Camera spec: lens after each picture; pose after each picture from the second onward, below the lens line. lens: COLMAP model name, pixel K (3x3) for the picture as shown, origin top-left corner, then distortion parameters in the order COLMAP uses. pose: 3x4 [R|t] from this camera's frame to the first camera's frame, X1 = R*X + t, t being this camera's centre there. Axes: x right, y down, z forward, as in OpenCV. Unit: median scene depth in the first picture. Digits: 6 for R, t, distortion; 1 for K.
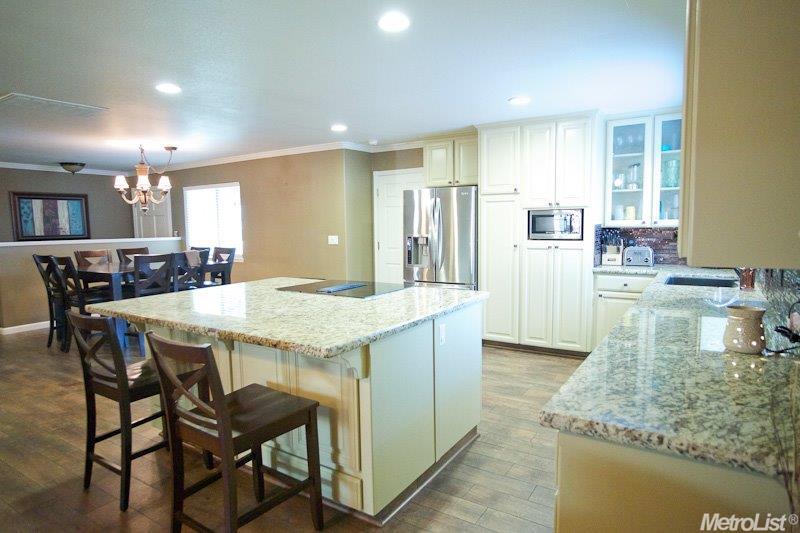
lens RADIAL K [[482.2, 0, 398.8], [0, 482.2, 269.3], [0, 0, 1]] dist [-0.005205, -0.001308]
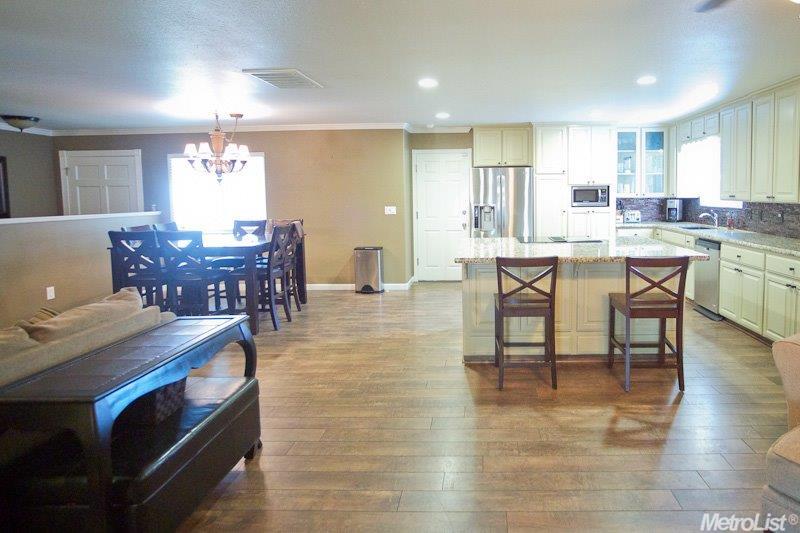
lens RADIAL K [[511.2, 0, 466.7], [0, 511.2, 229.2], [0, 0, 1]] dist [-0.015218, 0.004137]
pose [[0.842167, -0.033096, 0.538200, -0.767907], [0.051875, 0.998458, -0.019775, 0.016909], [-0.536715, 0.044573, 0.842585, -0.086900]]
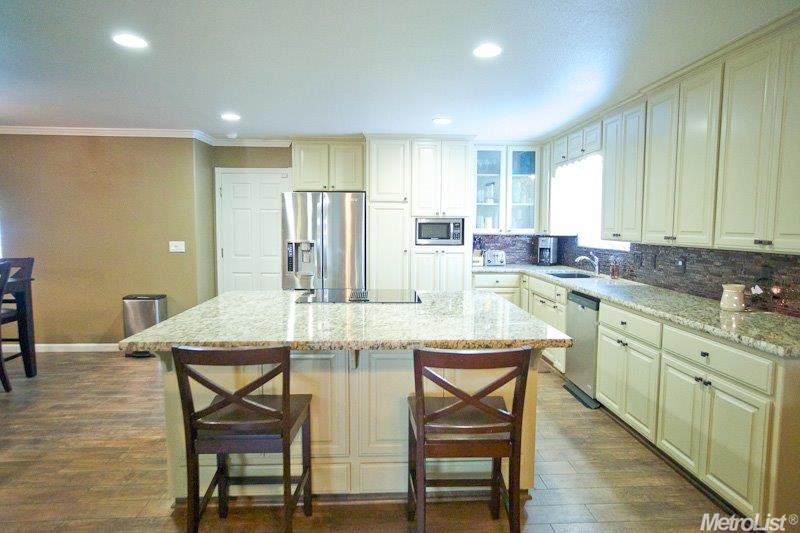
lens RADIAL K [[505.2, 0, 397.8], [0, 505.2, 267.2], [0, 0, 1]] dist [-0.009273, 0.002744]
pose [[0.806344, -0.029398, 0.590715, -0.425926], [0.040967, 0.999141, -0.006198, -0.005531], [-0.590026, 0.029197, 0.806856, 0.100237]]
